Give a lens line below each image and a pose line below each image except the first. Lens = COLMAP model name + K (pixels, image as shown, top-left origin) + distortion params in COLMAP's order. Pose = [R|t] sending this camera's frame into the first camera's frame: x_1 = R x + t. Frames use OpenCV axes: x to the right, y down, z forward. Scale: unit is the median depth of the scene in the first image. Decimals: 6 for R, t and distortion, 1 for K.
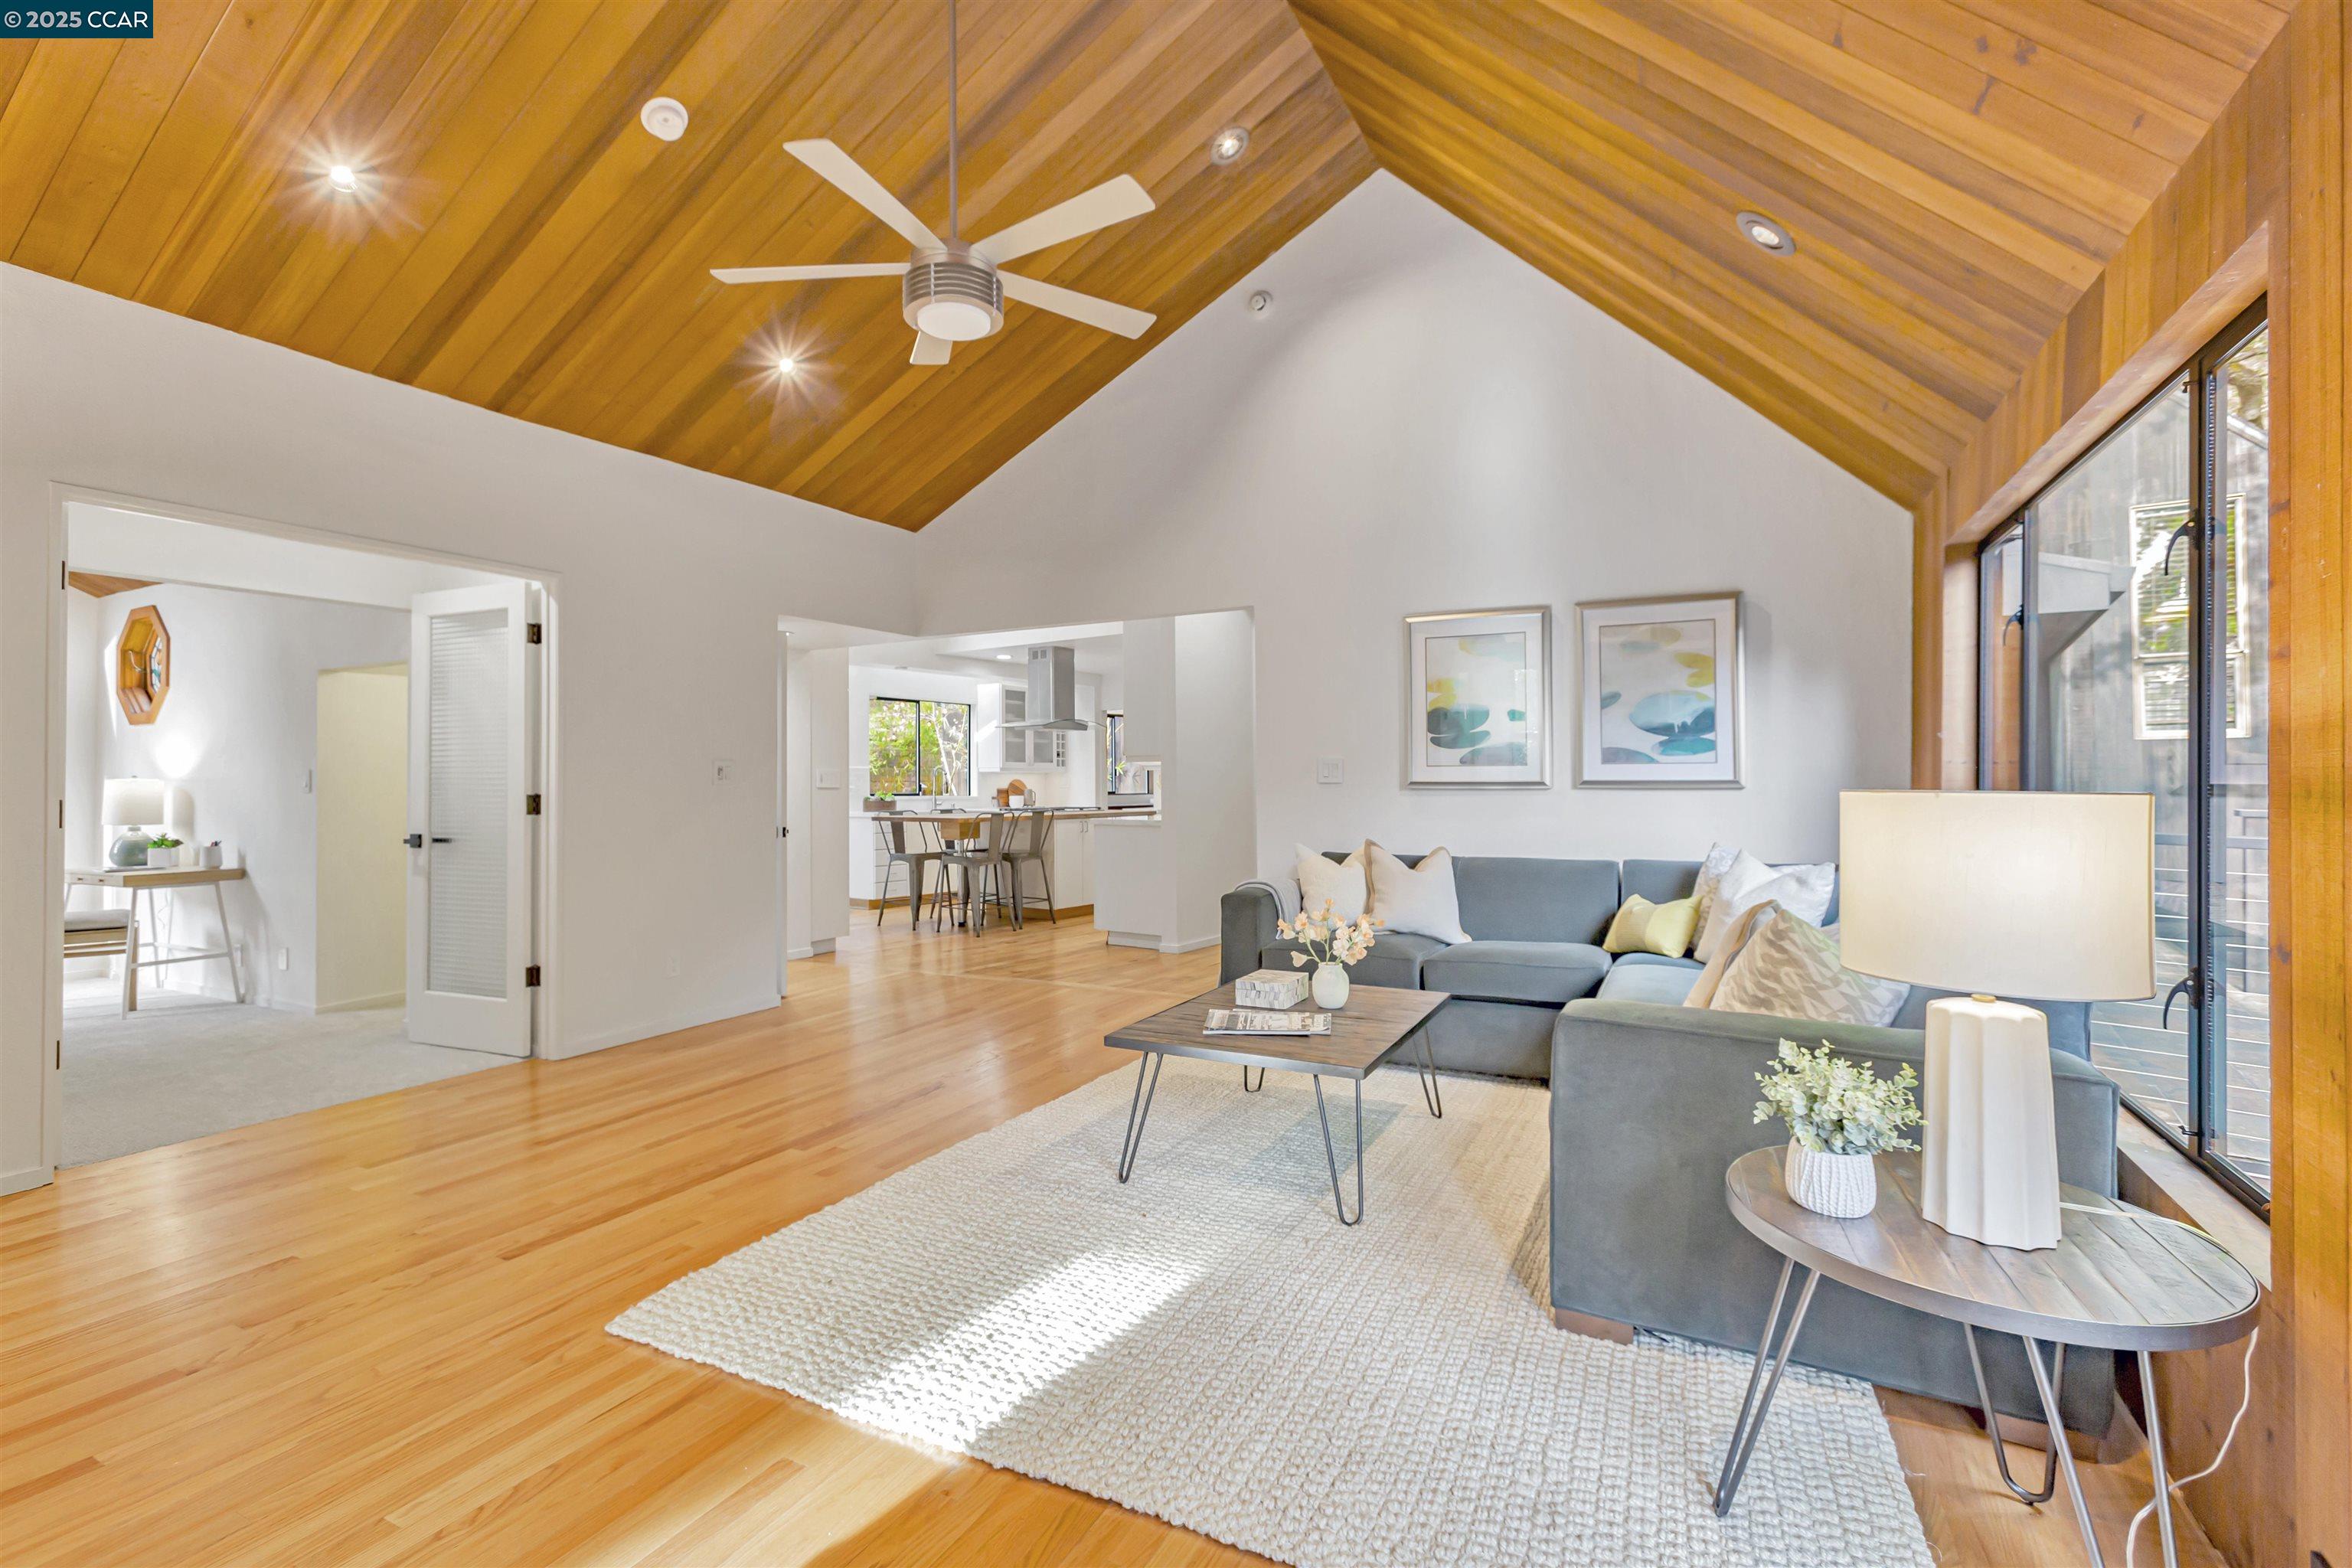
lens RADIAL K [[1060.6, 0, 1169.9], [0, 1060.6, 777.7], [0, 0, 1]] dist [-0.000845, 0.000127]
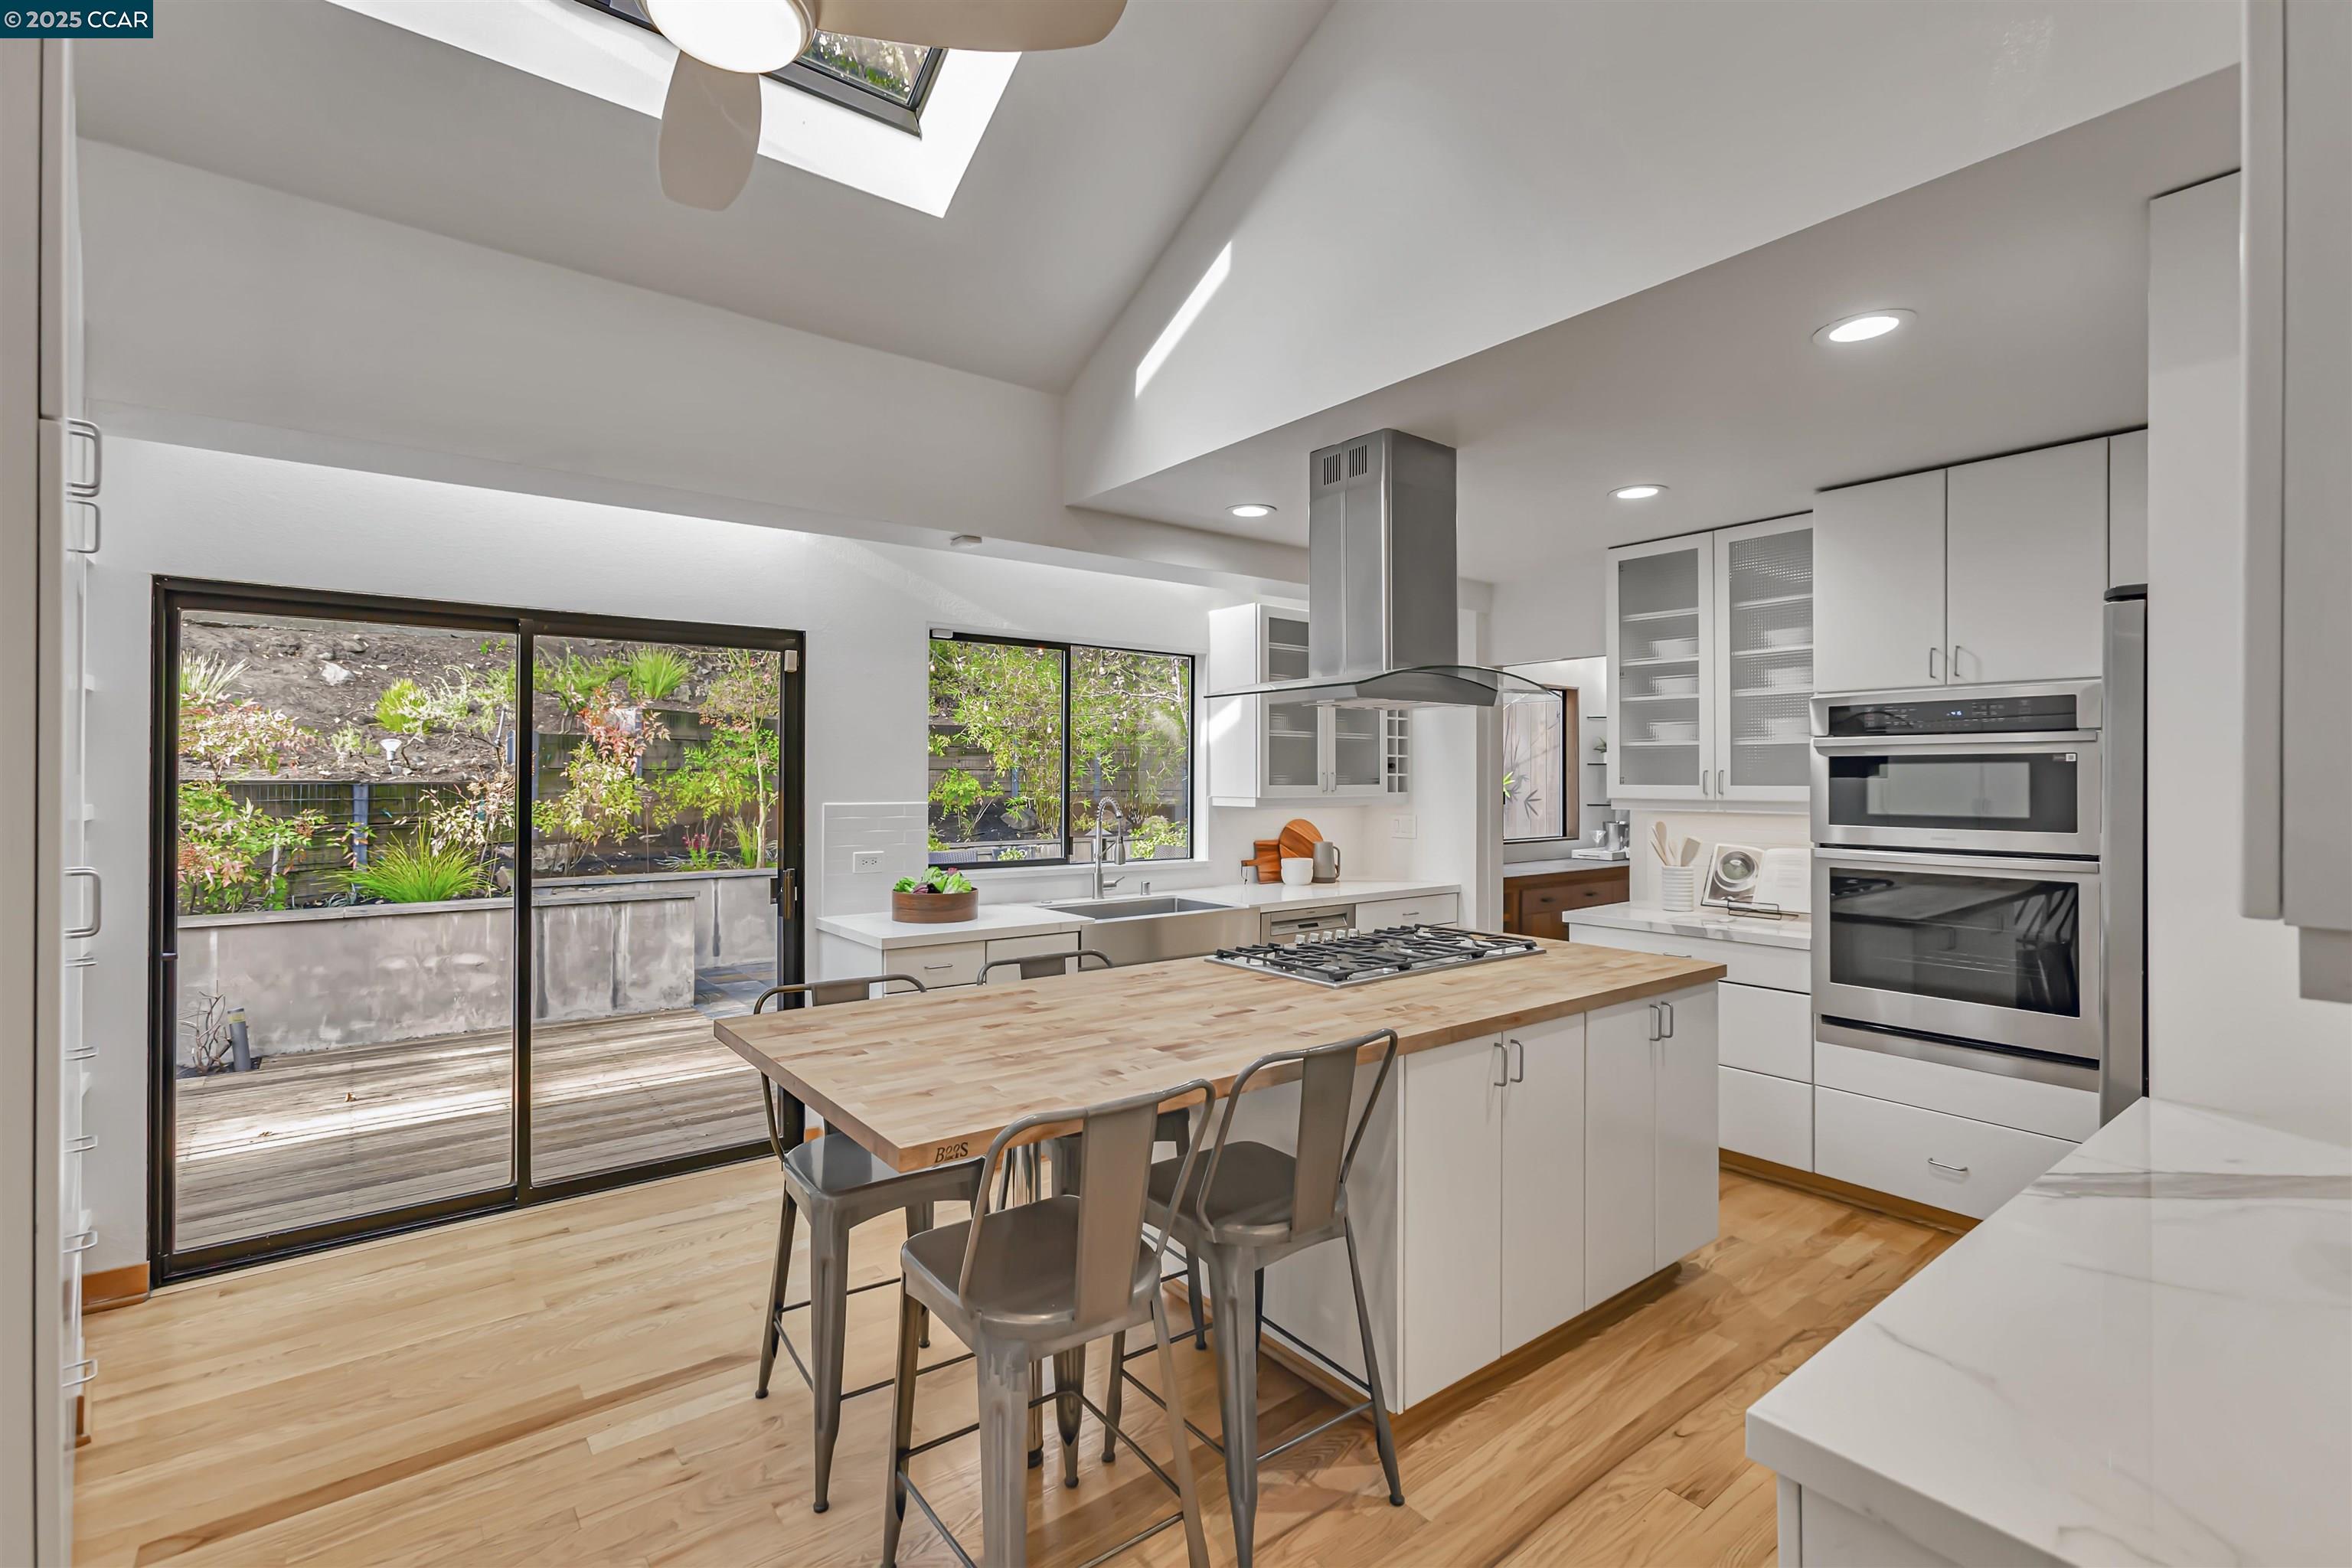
lens RADIAL K [[1060.6, 0, 1169.9], [0, 1060.6, 777.7], [0, 0, 1]] dist [-0.000845, 0.000127]
pose [[0.957745, 0.001892, -0.287612, -0.067922], [0.000394, 0.999969, 0.007888, -0.020787], [0.287617, -0.007668, 0.957715, 0.562243]]
